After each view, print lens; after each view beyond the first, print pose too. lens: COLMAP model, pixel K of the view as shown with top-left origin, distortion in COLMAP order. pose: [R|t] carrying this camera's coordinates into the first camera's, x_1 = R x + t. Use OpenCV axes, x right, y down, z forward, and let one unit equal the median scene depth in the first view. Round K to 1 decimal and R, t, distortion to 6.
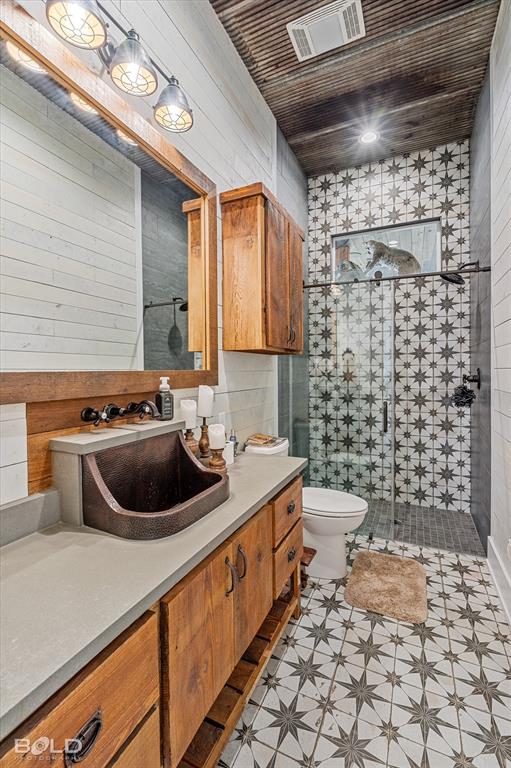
lens RADIAL K [[342.9, 0, 253.9], [0, 342.9, 370.5], [0, 0, 1]] dist [-0.000058, 0.000030]
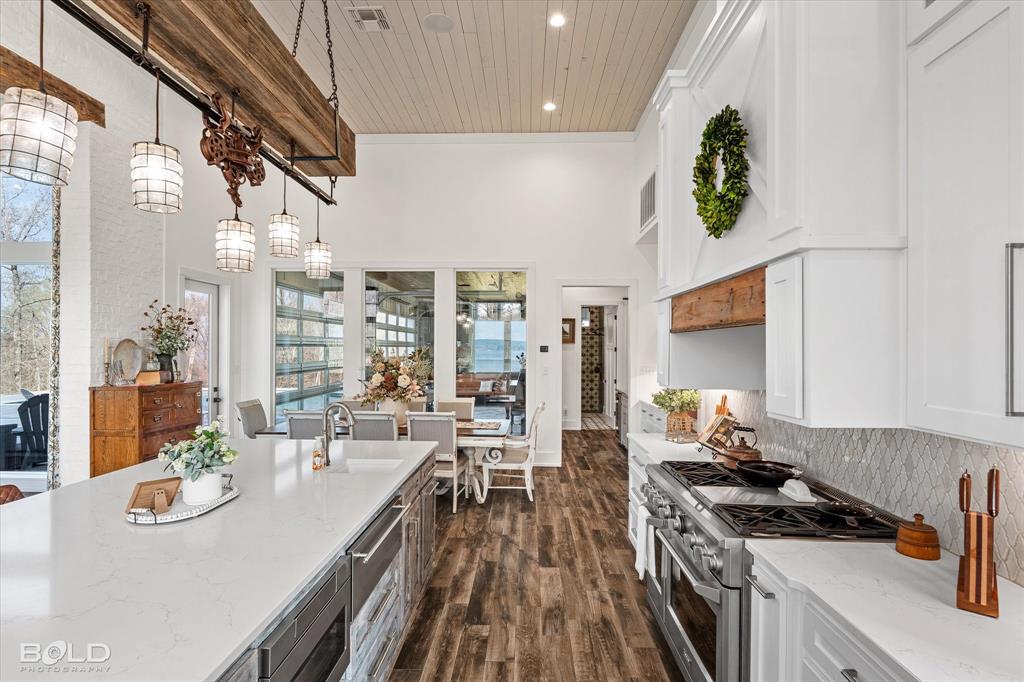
lens RADIAL K [[536.8, 0, 509.0], [0, 536.8, 345.8], [0, 0, 1]] dist [-0.002002, 0.000891]
pose [[0.919520, 0.008345, 0.392955, -1.862632], [-0.005787, 0.999954, -0.007694, -0.092963], [-0.393001, 0.004800, 0.919526, -2.892563]]
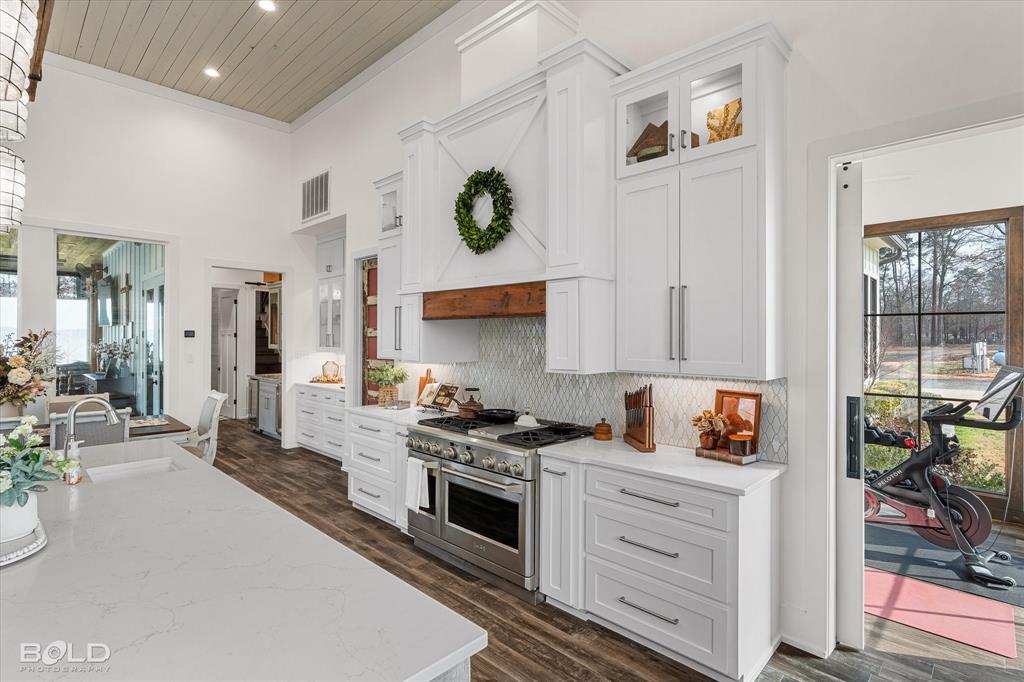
lens RADIAL K [[536.8, 0, 513.2], [0, 536.8, 335.0], [0, 0, 1]] dist [-0.002002, 0.000891]
pose [[0.303438, 0.007420, 0.952822, -2.513548], [-0.001341, 0.999972, -0.007360, -0.077695], [-0.952850, 0.000956, 0.303440, -2.619361]]
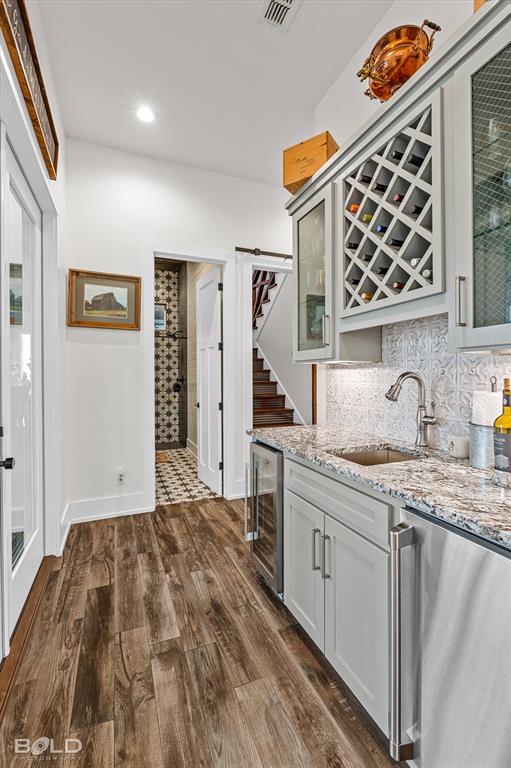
lens RADIAL K [[342.9, 0, 256.8], [0, 342.9, 378.3], [0, 0, 1]] dist [-0.000058, 0.000030]
pose [[0.675341, -0.002469, 0.737502, -0.651901], [0.002704, 0.999996, 0.000871, 0.010300], [-0.737501, 0.001406, 0.675345, -0.857703]]
